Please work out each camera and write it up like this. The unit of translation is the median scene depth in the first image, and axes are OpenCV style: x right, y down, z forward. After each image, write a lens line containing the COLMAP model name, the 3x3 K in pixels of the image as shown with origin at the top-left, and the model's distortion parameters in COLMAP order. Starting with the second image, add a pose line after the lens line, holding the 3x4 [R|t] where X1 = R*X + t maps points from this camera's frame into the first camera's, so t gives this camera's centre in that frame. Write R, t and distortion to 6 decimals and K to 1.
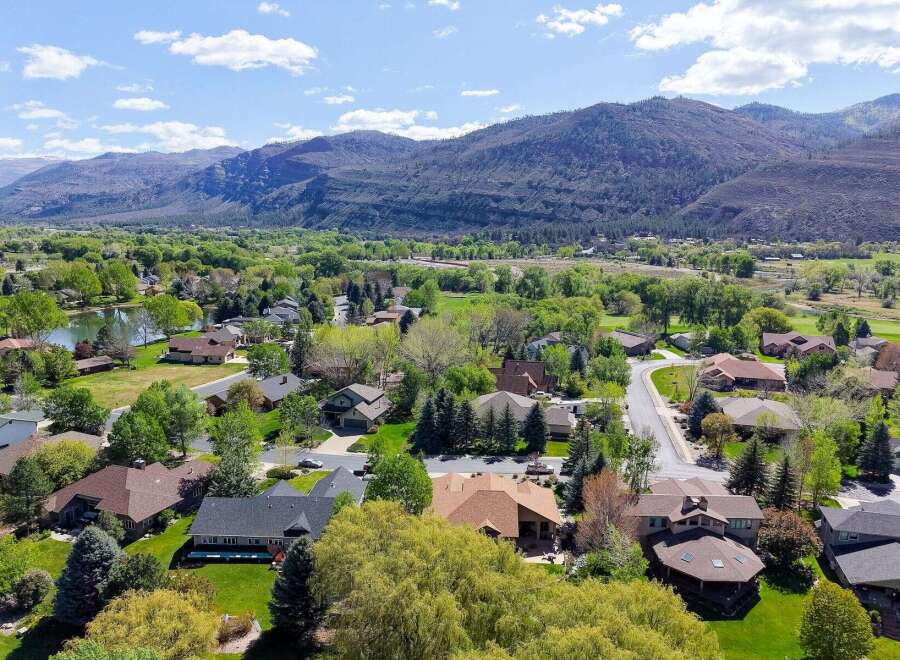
lens RADIAL K [[658.2, 0, 447.3], [0, 658.2, 357.1], [0, 0, 1]] dist [0.035304, -0.042955]
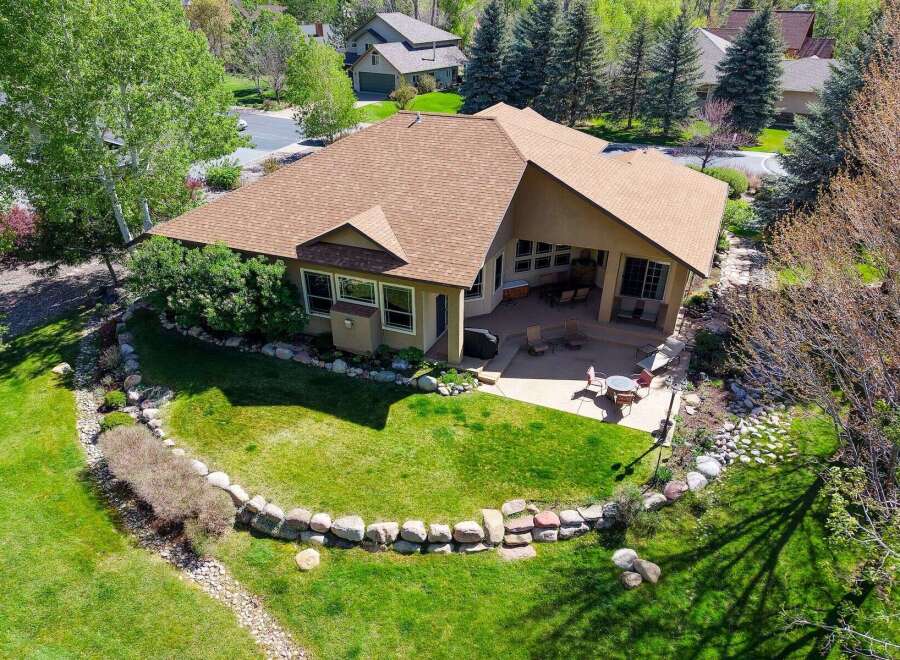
lens RADIAL K [[638.4, 0, 449.7], [0, 638.4, 385.0], [0, 0, 1]] dist [-0.001322, -0.000952]
pose [[0.934975, 0.180945, -0.305092, 0.118491], [-0.069120, 0.936557, 0.343632, 0.159031], [0.347915, -0.300199, 0.888164, 0.547178]]
